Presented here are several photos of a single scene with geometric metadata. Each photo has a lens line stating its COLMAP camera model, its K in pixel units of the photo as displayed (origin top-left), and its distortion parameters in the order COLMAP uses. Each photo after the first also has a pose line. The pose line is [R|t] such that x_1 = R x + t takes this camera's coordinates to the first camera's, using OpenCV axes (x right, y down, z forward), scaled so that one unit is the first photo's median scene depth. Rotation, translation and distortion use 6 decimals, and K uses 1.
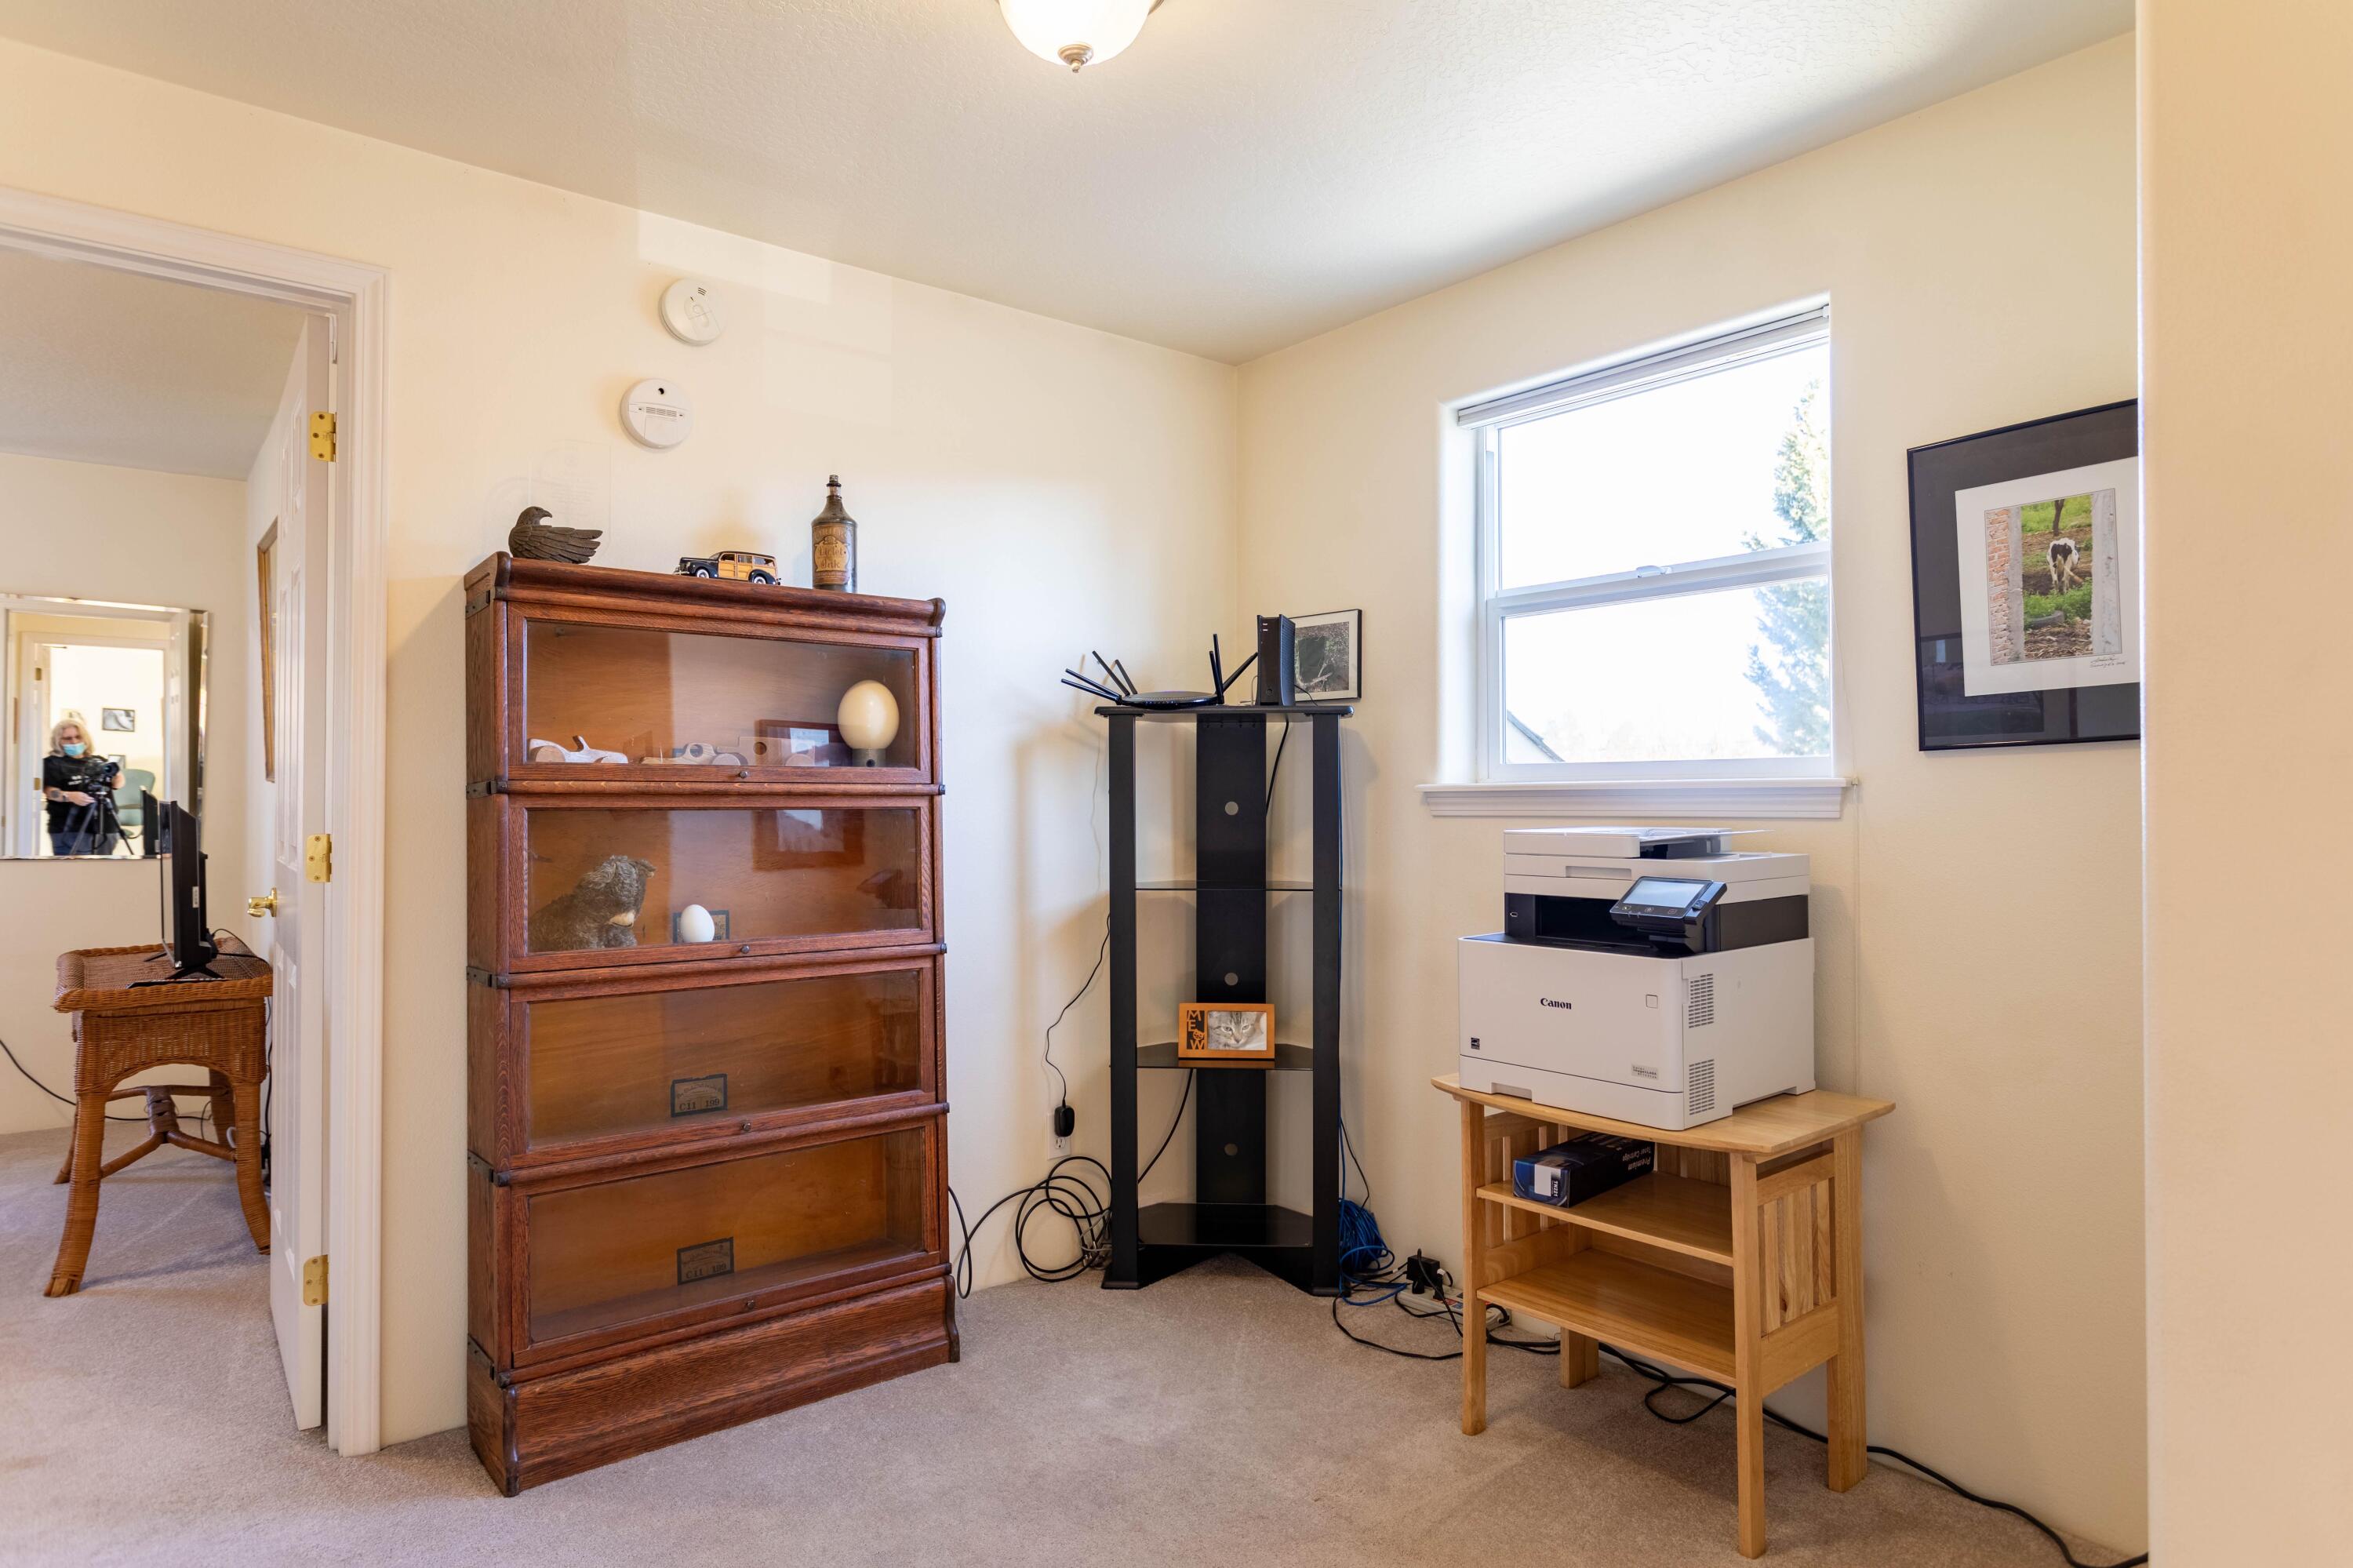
lens RADIAL K [[1350.1, 0, 1176.5], [0, 1350.1, 784.0], [0, 0, 1]] dist [-0.008115, -0.002458]
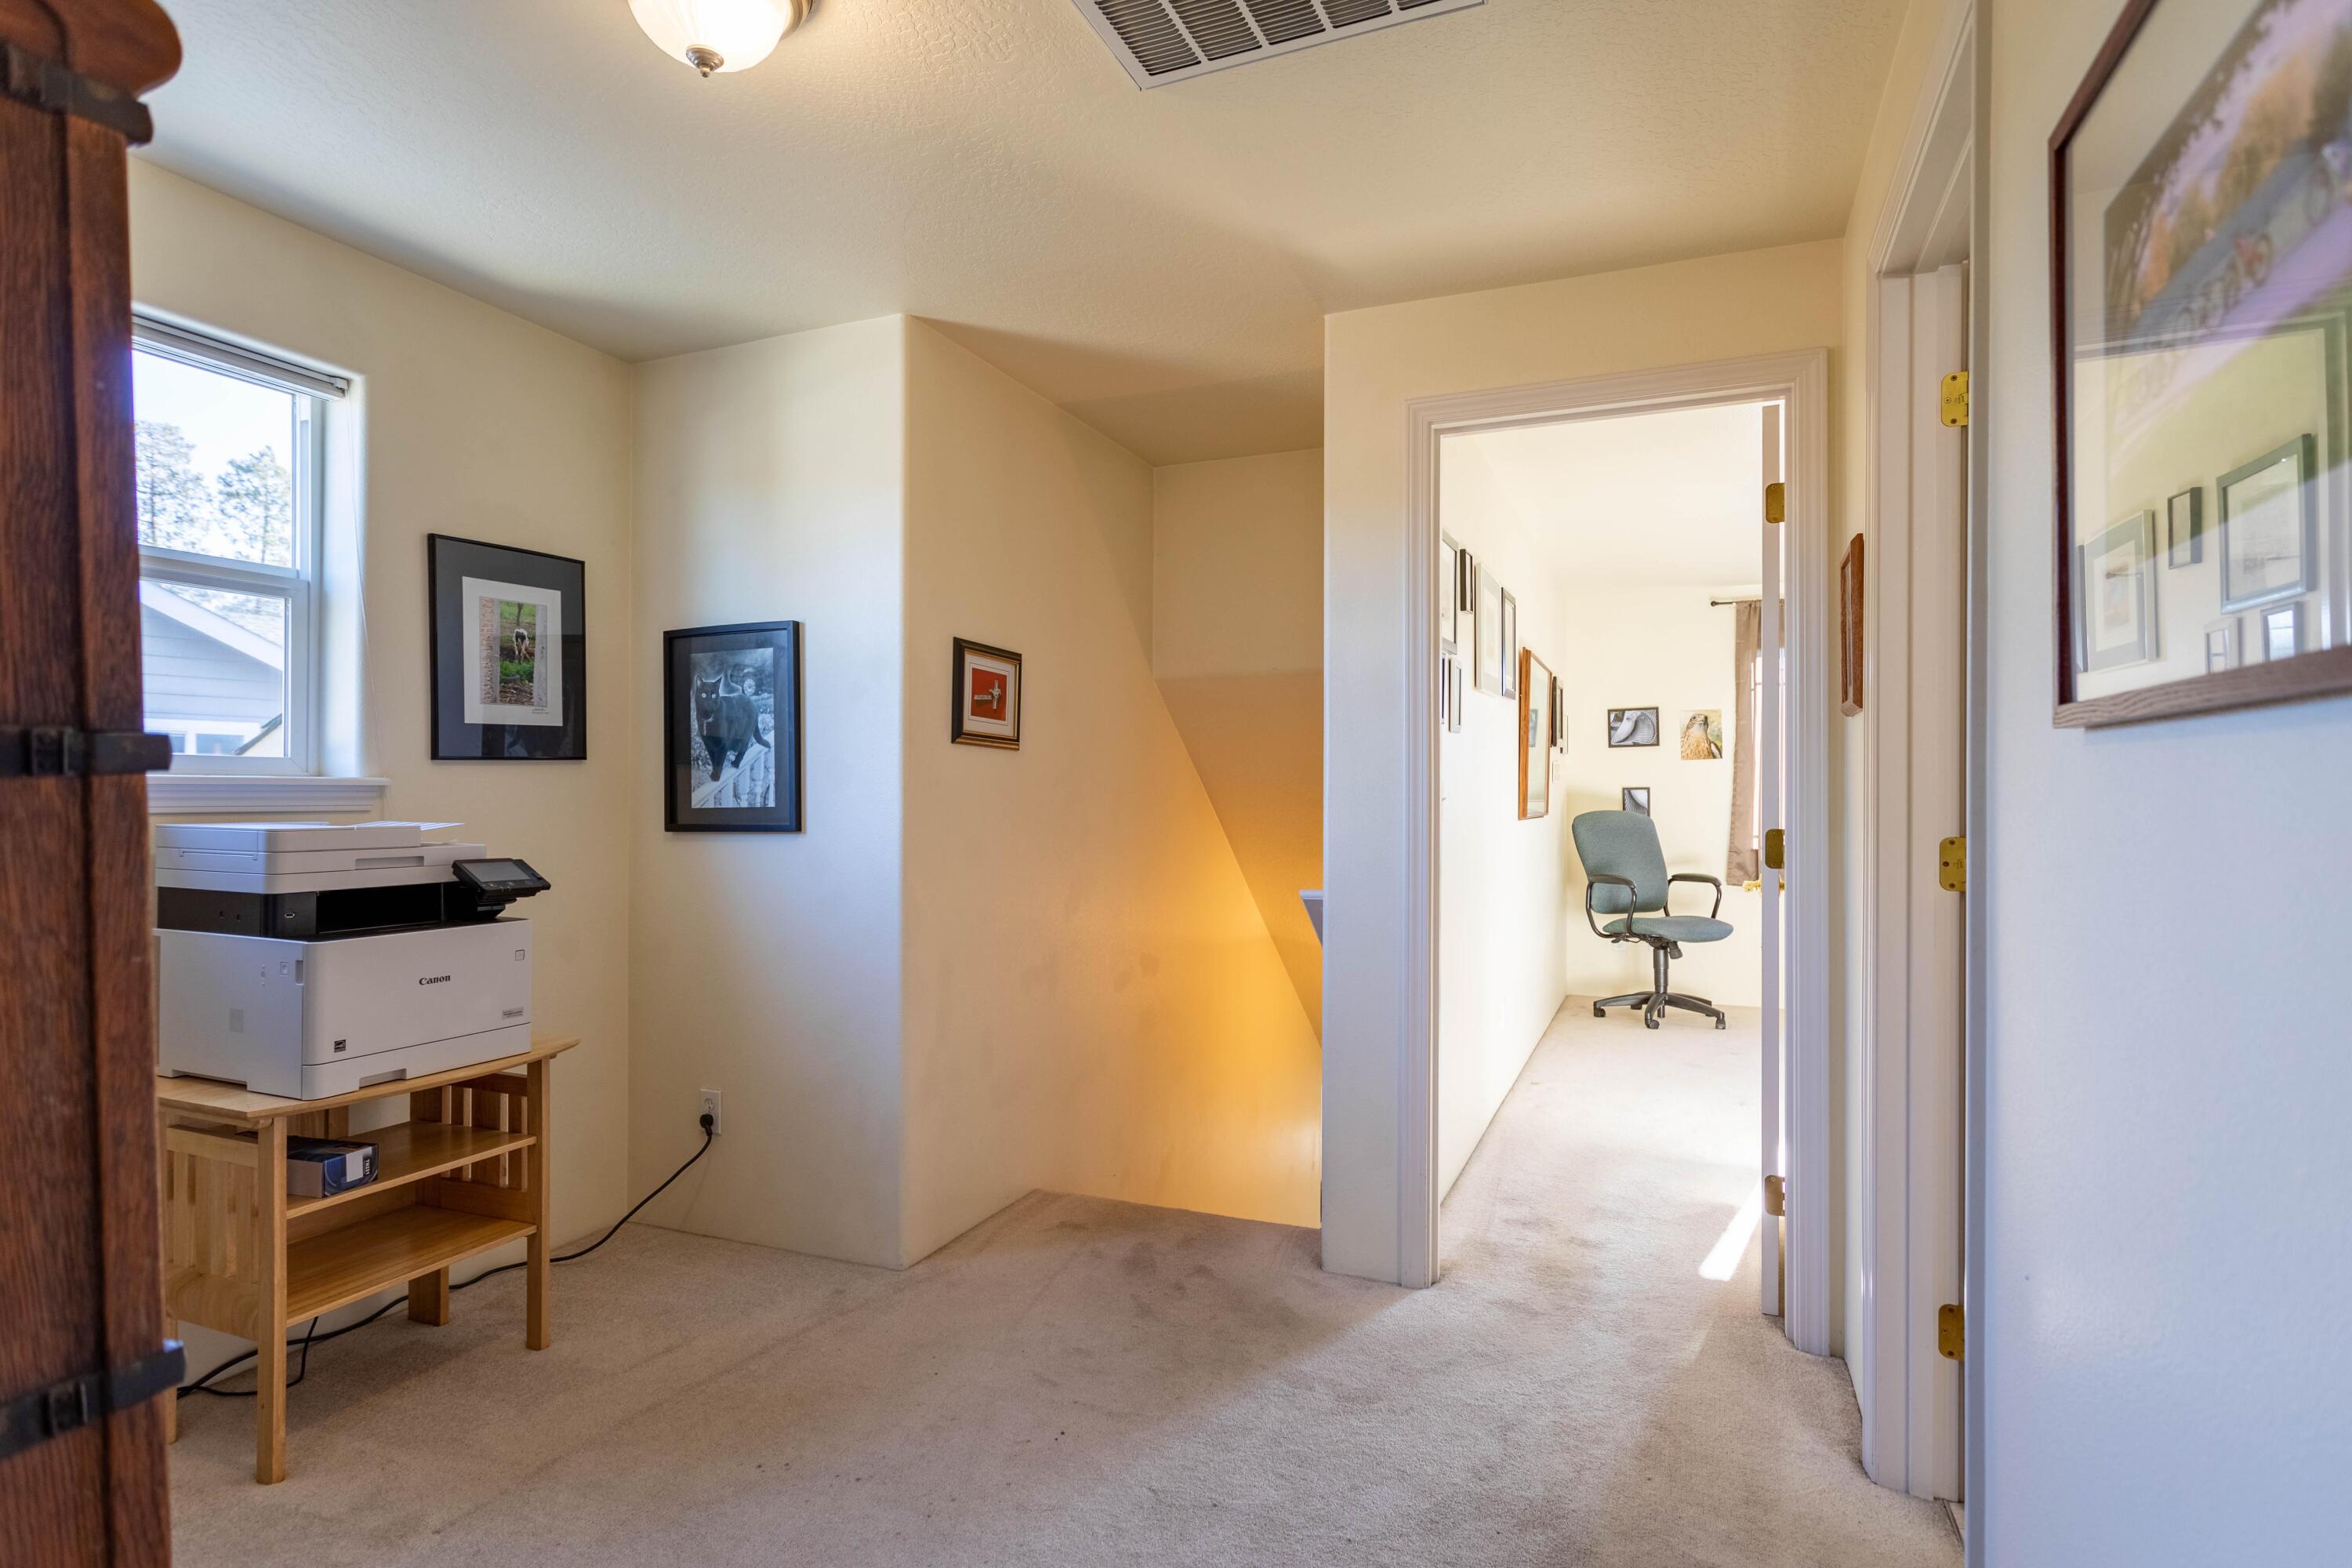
lens RADIAL K [[1199.7, 0, 1170.0], [0, 1199.7, 791.4], [0, 0, 1]] dist [0.000232, 0.000023]
pose [[-0.467772, 0.002083, 0.883847, -0.904426], [-0.013049, 0.999872, -0.009263, 0.009432], [-0.883753, -0.015867, -0.467685, 0.961902]]
